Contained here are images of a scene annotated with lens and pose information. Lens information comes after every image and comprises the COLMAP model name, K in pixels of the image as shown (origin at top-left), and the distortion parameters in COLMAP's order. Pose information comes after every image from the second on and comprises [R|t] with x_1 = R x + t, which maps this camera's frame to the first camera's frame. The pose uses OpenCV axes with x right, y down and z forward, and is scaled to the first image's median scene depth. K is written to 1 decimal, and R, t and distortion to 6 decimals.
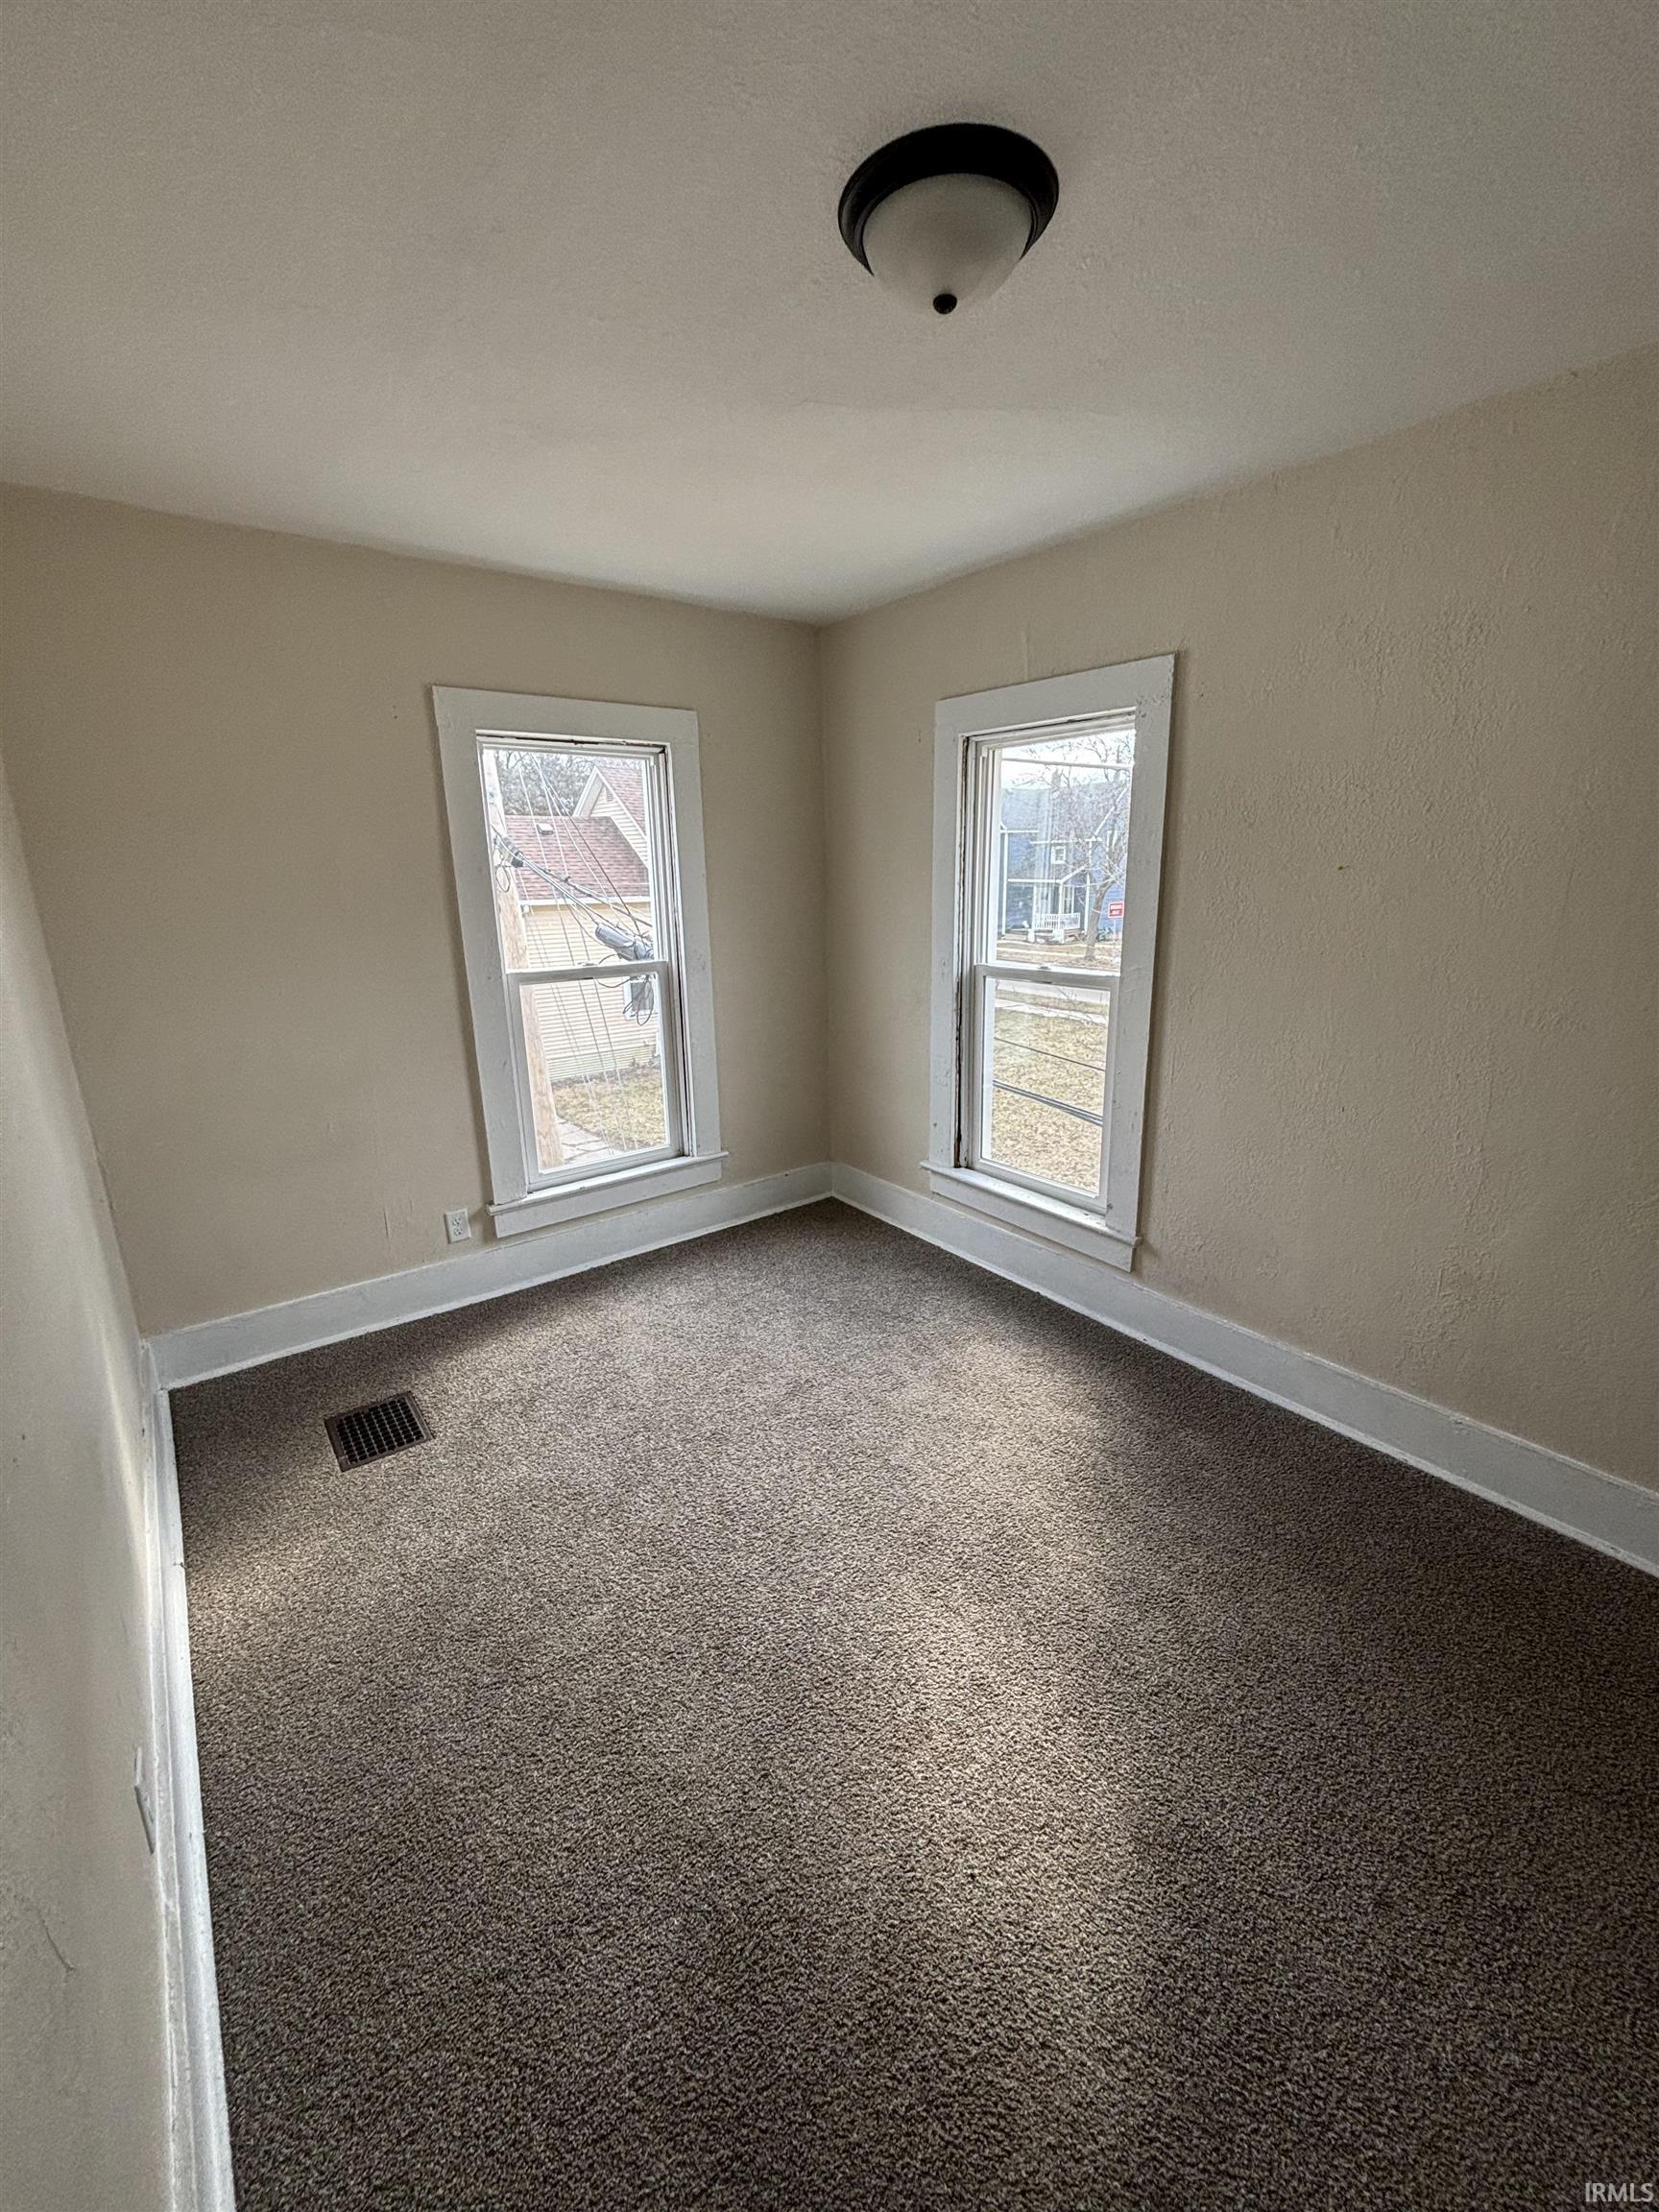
lens RADIAL K [[888.2, 0, 829.5], [0, 888.2, 1106.0], [0, 0, 1]] dist [0.002265, -0.000251]
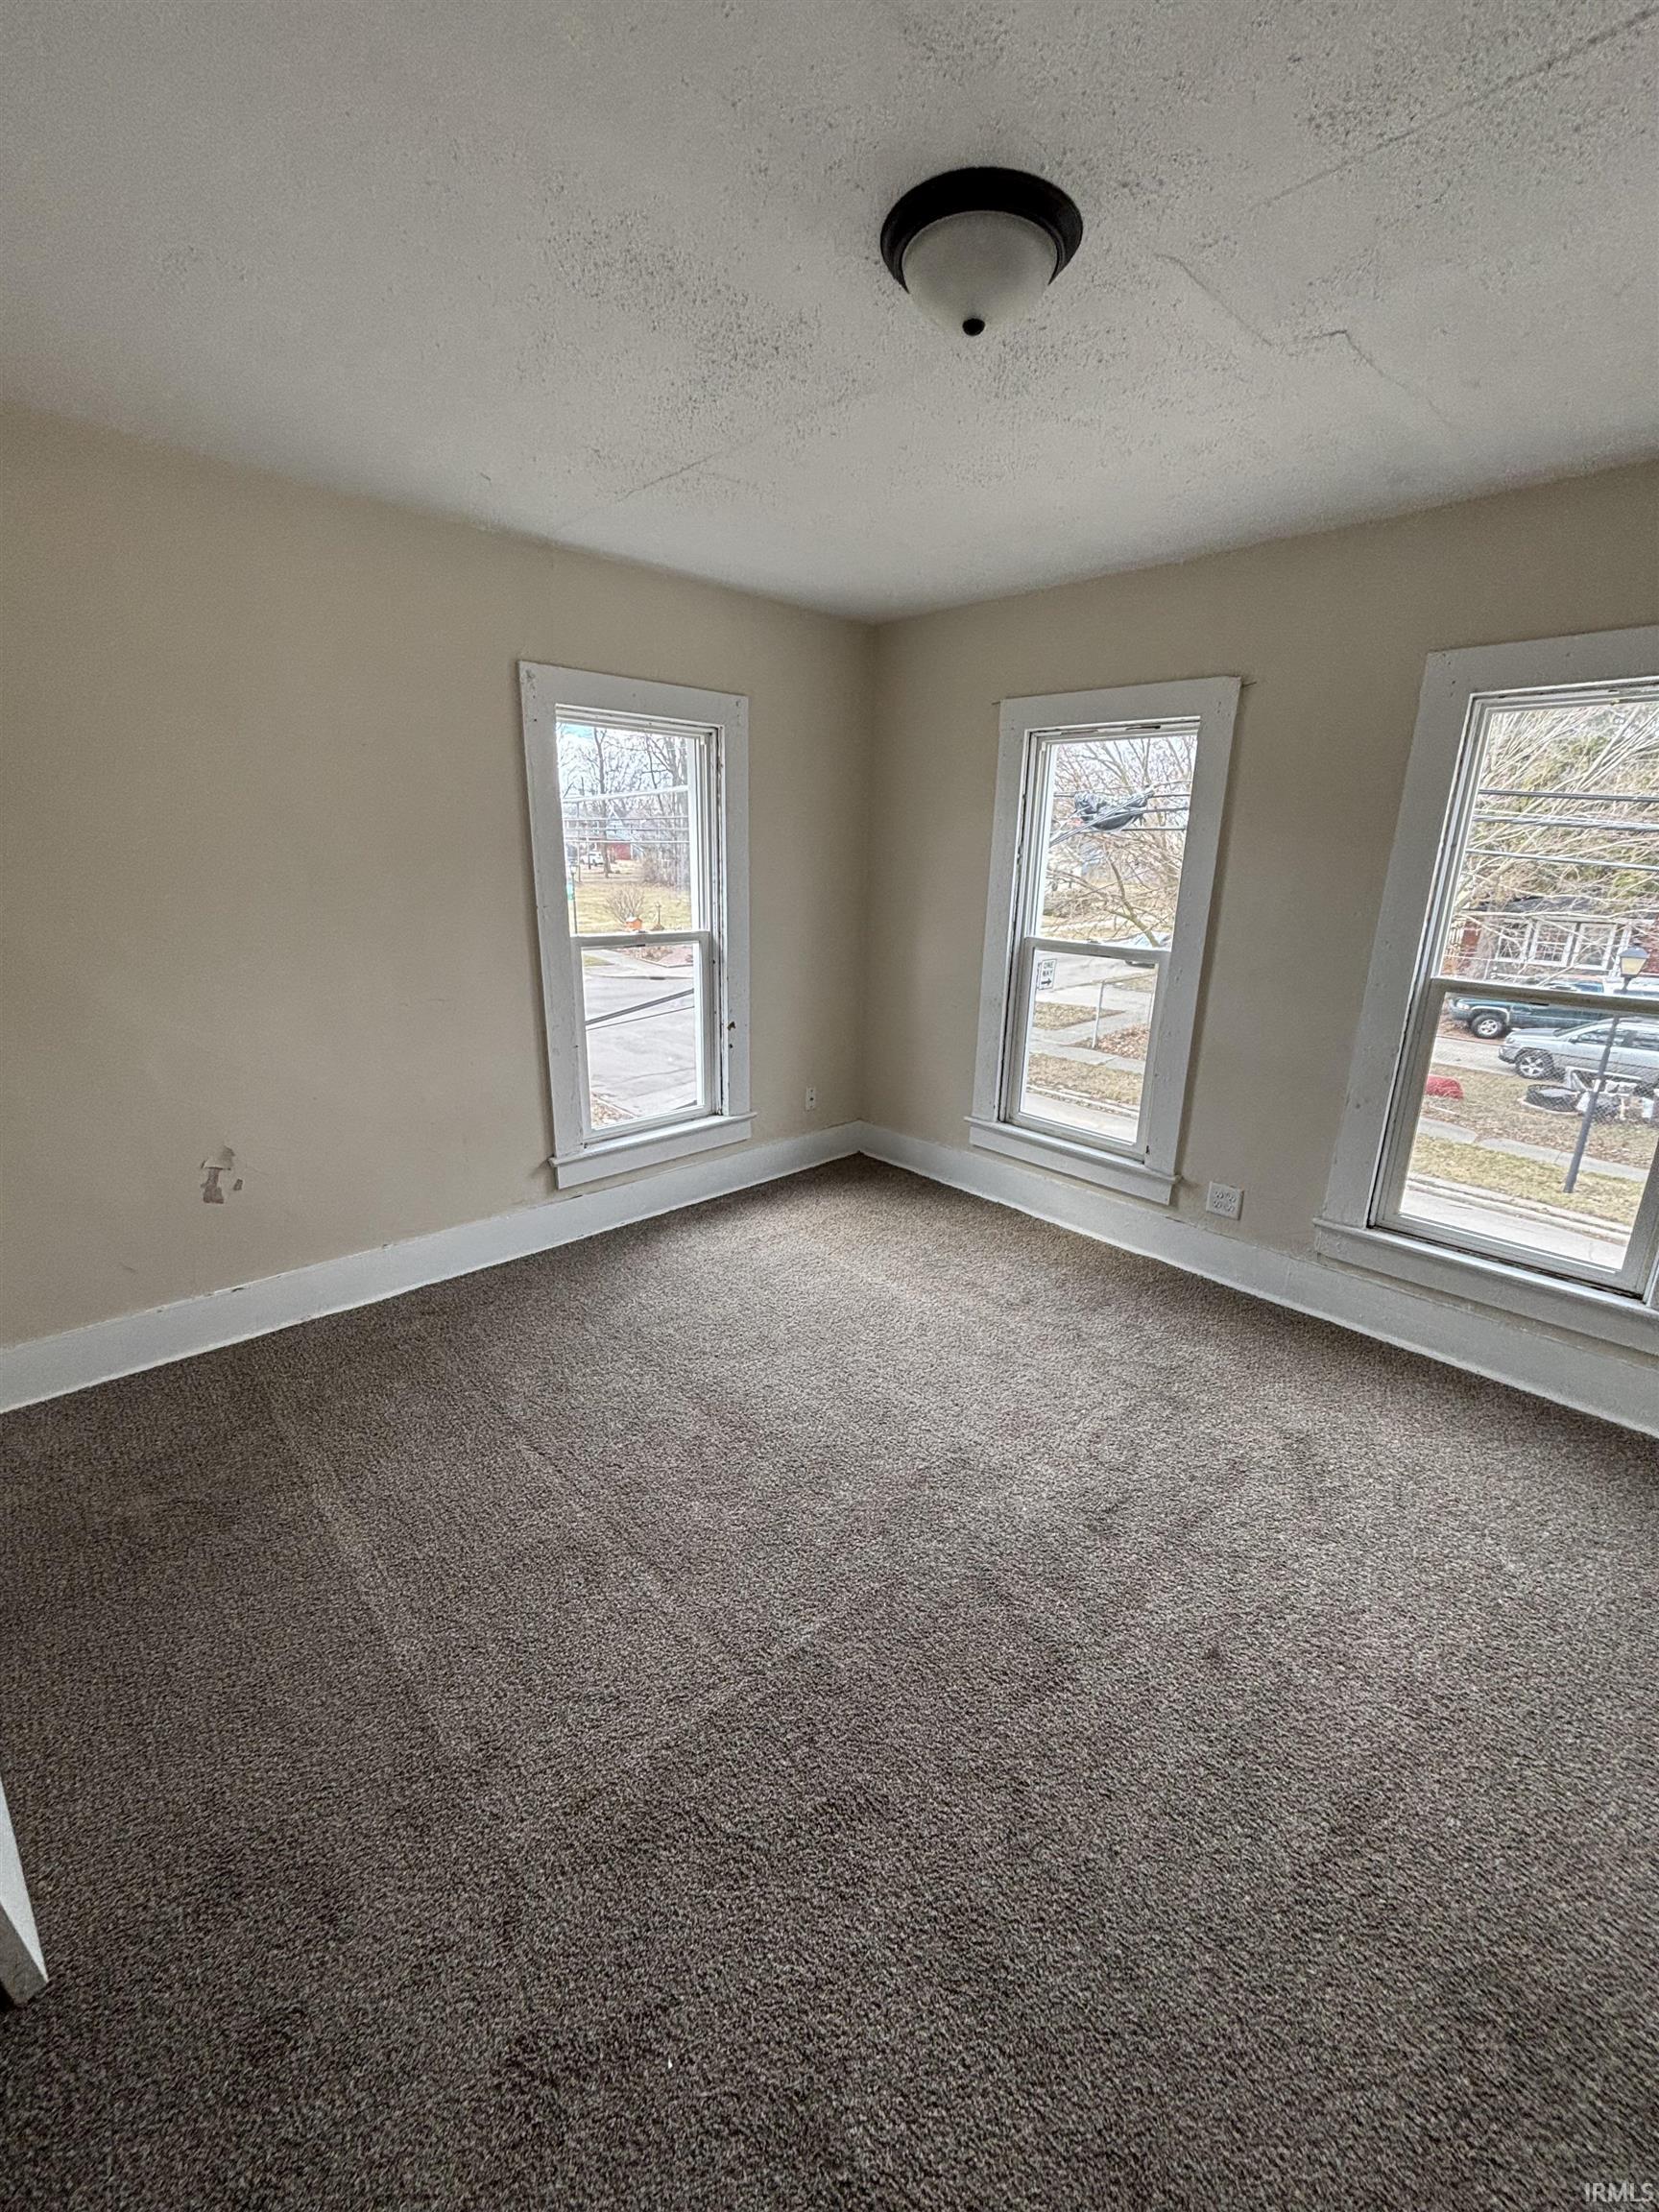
lens RADIAL K [[888.2, 0, 829.5], [0, 888.2, 1106.0], [0, 0, 1]] dist [0.002265, -0.000251]
pose [[0.995374, 0.007941, 0.095747, -0.155409], [-0.009709, 0.999791, 0.018009, 0.028287], [-0.095584, -0.018855, 0.995243, -0.082135]]
